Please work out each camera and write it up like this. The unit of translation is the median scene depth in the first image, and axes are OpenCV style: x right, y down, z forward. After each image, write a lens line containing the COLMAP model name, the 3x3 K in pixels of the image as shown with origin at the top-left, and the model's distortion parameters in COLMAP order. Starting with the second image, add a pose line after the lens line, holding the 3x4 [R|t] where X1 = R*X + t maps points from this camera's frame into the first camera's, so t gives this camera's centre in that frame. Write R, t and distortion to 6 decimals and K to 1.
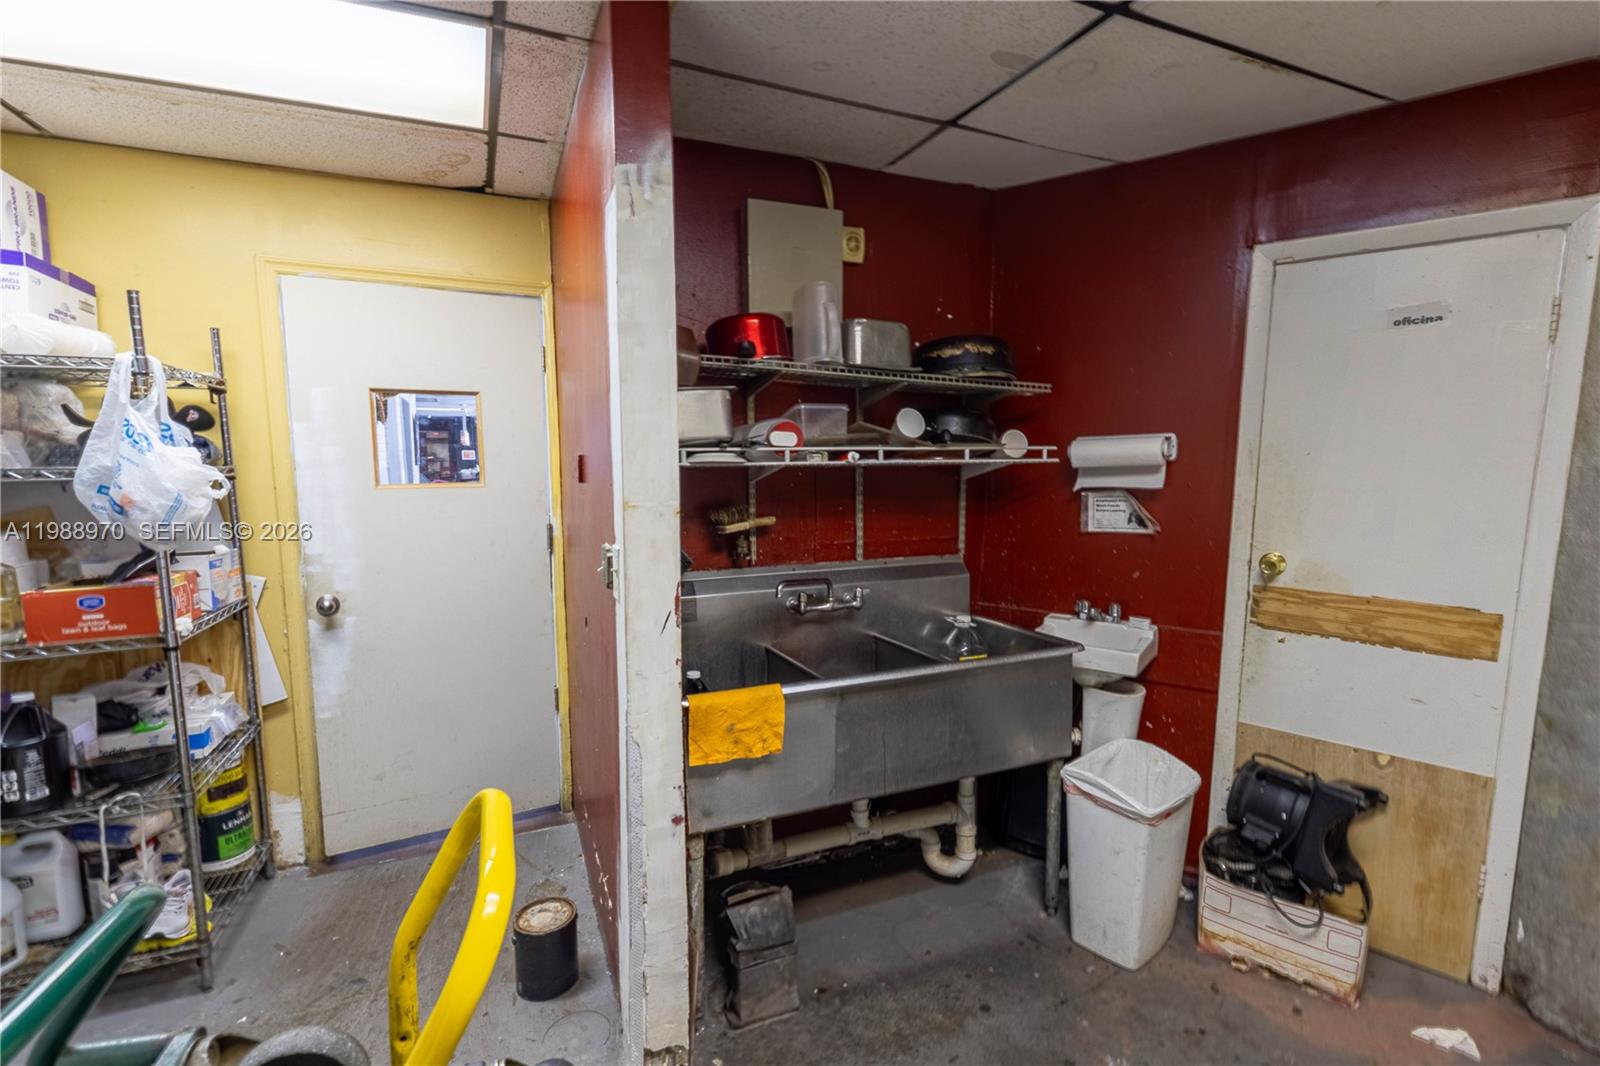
lens RADIAL K [[733.5, 0, 802.0], [0, 733.5, 534.3], [0, 0, 1]] dist [0.005076, 0.000227]
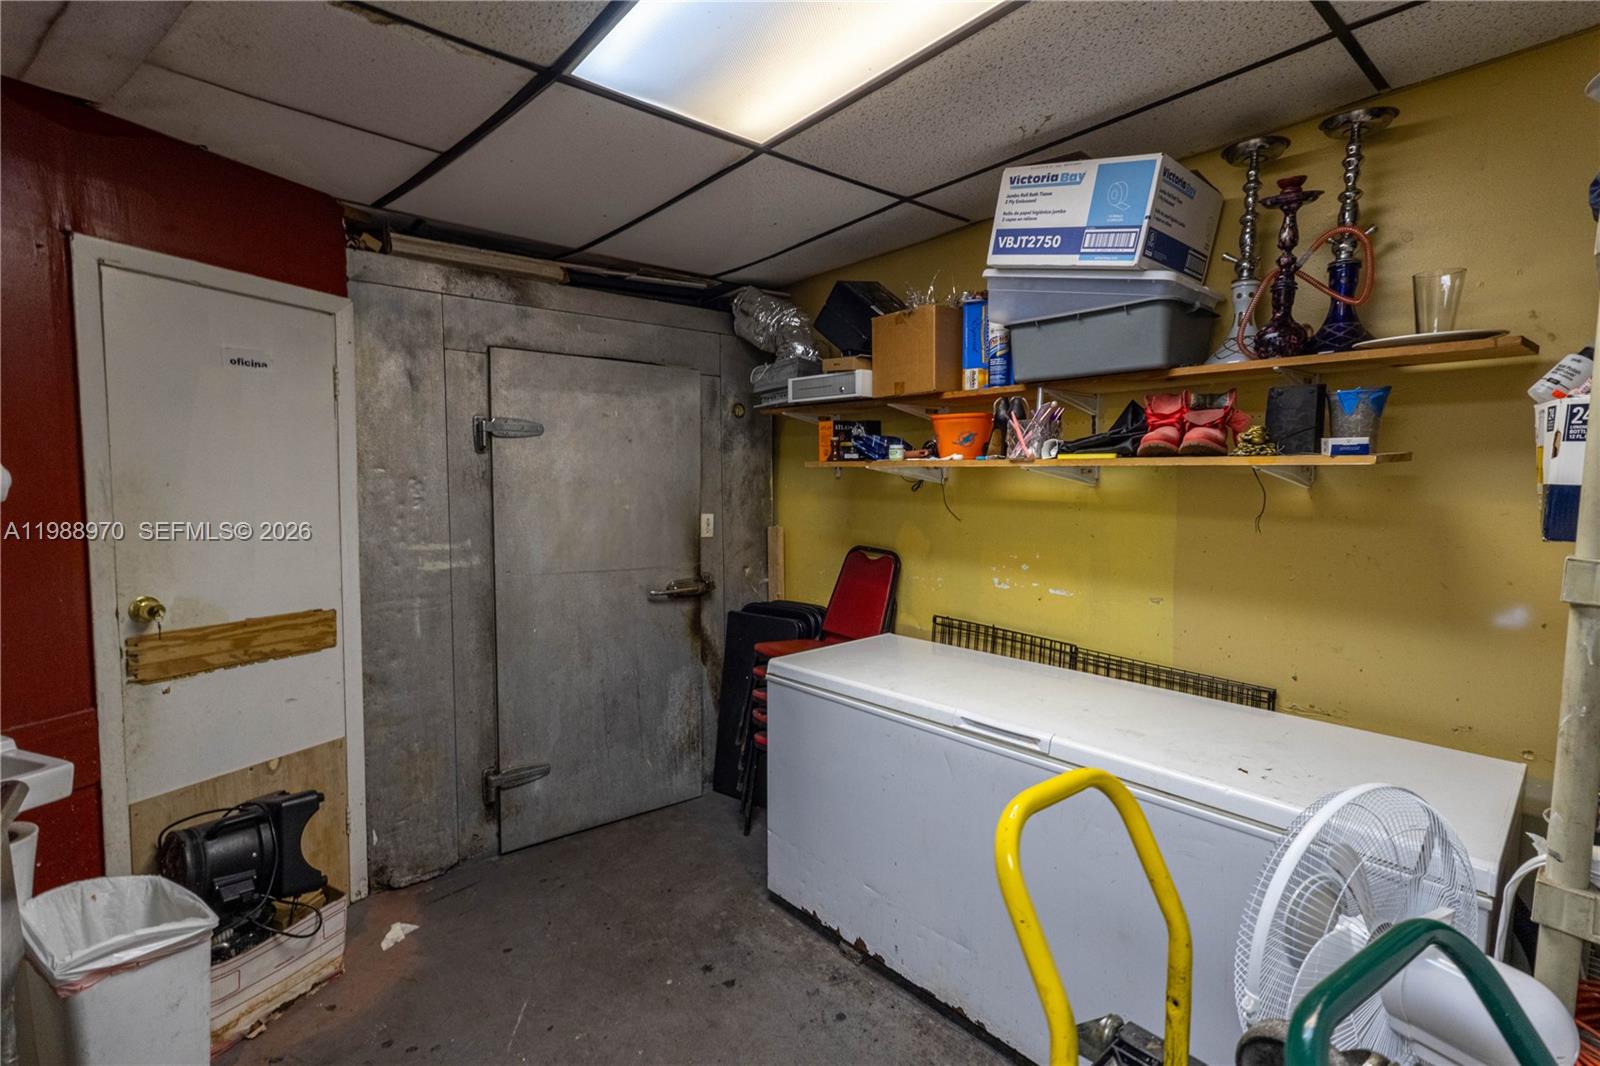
lens RADIAL K [[733.5, 0, 802.0], [0, 733.5, 534.7], [0, 0, 1]] dist [0.005076, 0.000227]
pose [[-0.278261, -0.078176, 0.957319, -0.445177], [0.099859, 0.988927, 0.109783, -0.071286], [-0.955300, 0.126145, -0.267373, 0.510188]]
